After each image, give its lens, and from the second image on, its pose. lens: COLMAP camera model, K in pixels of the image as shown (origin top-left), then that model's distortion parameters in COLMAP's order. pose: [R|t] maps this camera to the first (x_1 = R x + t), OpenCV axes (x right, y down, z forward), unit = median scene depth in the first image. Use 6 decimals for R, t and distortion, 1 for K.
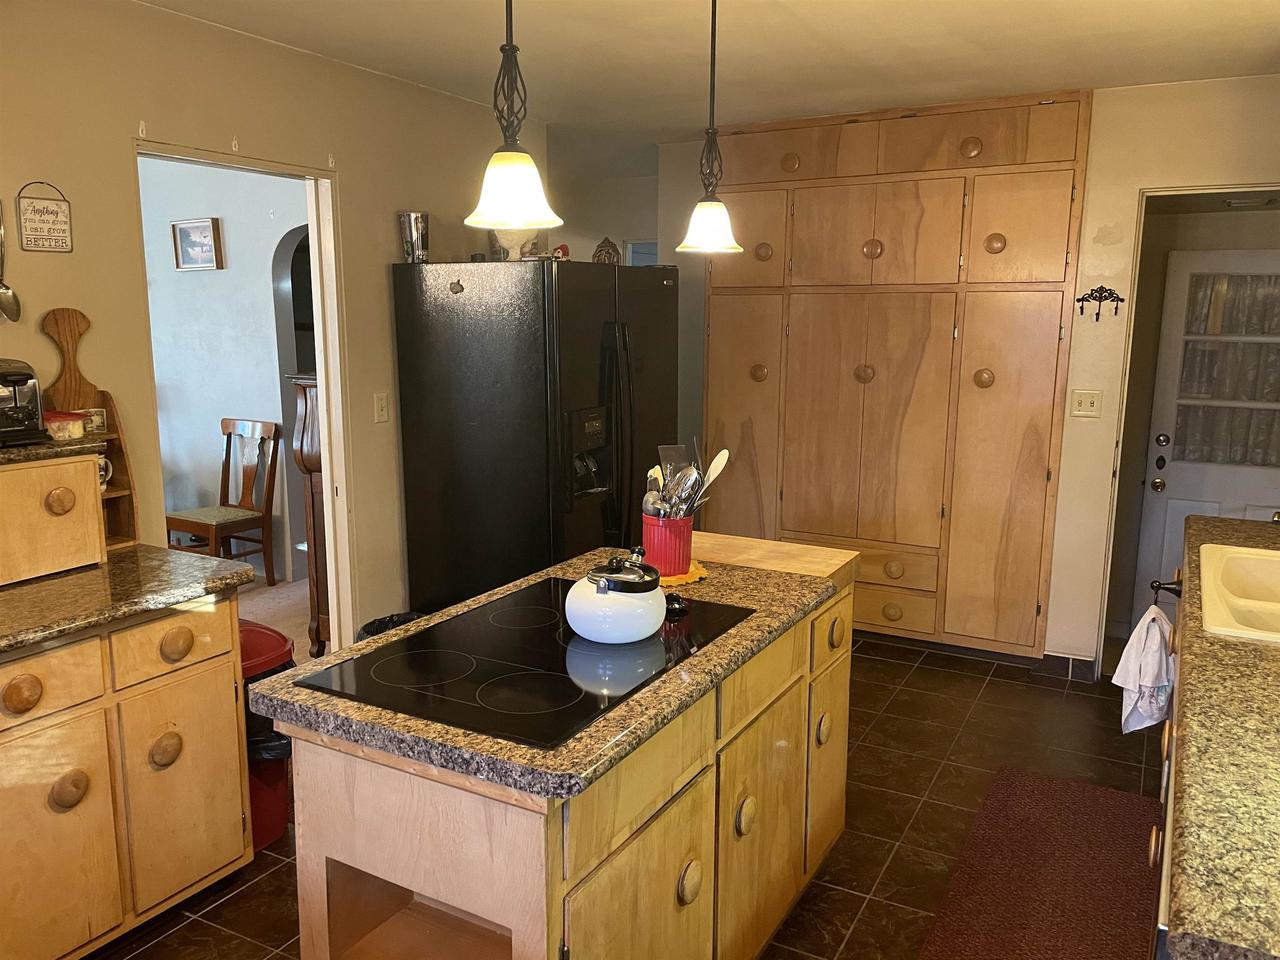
lens RADIAL K [[950.0, 0, 647.0], [0, 950.0, 479.2], [0, 0, 1]] dist [0.067183, -0.103805]
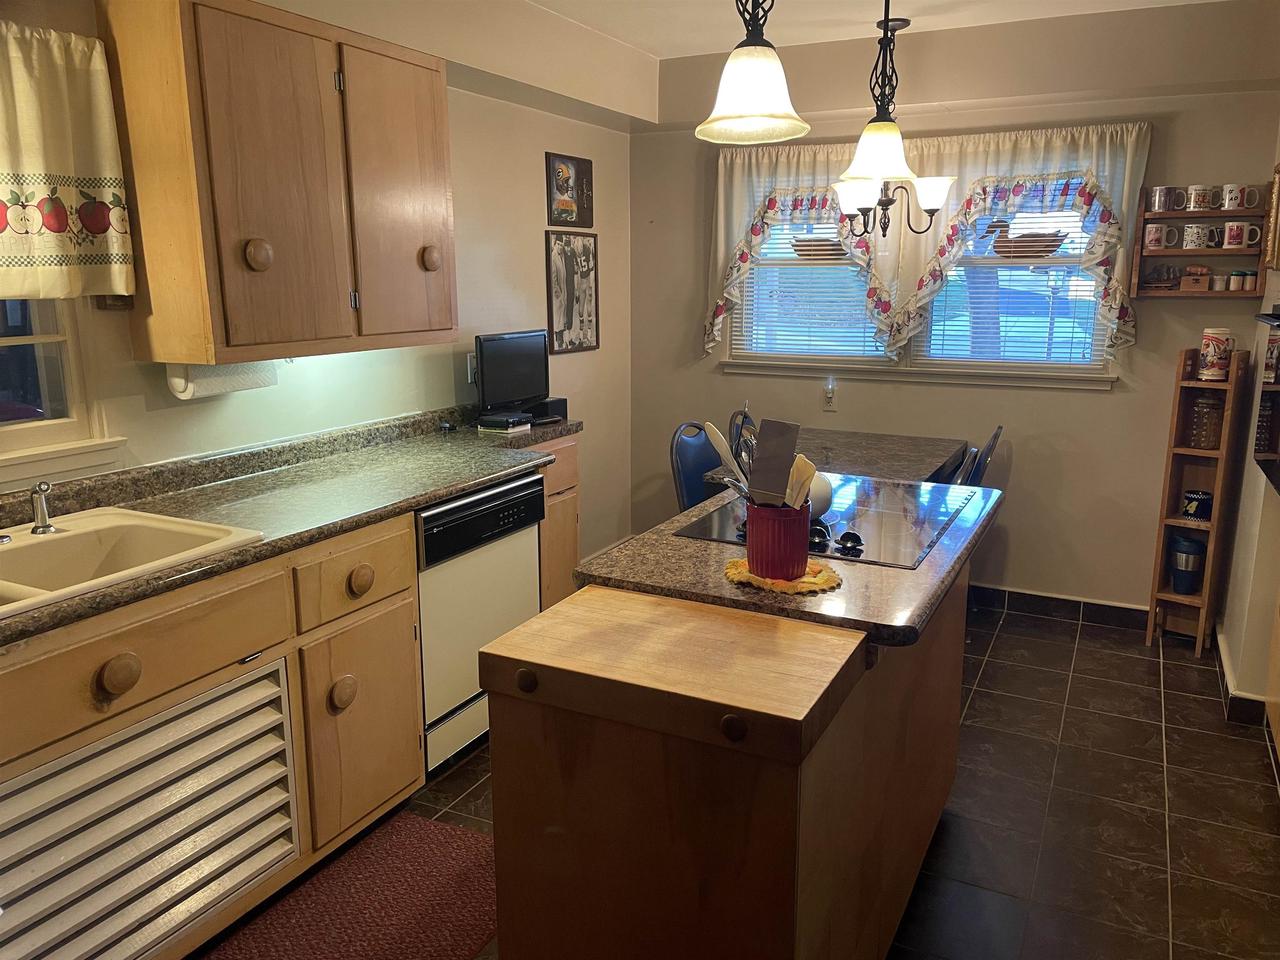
lens RADIAL K [[950.0, 0, 647.0], [0, 950.0, 479.2], [0, 0, 1]] dist [0.067183, -0.103805]
pose [[-0.998997, 0.004623, -0.044527, 0.172314], [-0.012350, 0.927600, 0.373370, -0.283361], [0.043029, 0.373546, -0.926613, 1.776978]]
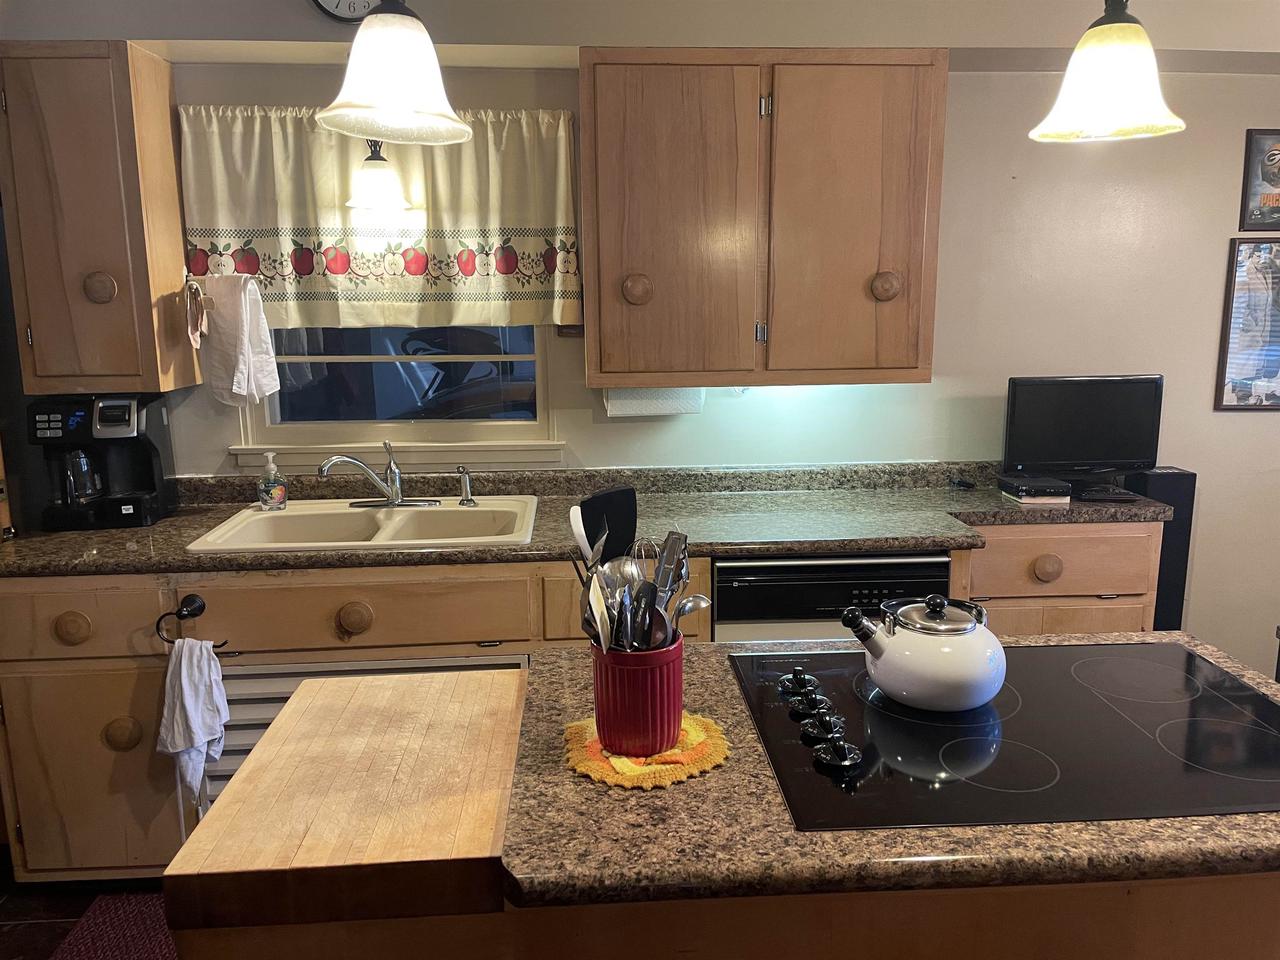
lens RADIAL K [[950.0, 0, 647.0], [0, 950.0, 479.2], [0, 0, 1]] dist [0.067183, -0.103805]
pose [[-0.547084, -0.153671, 0.822851, -0.429921], [0.147701, 0.949860, 0.275592, -0.204292], [-0.823944, 0.272308, -0.496956, 1.278305]]
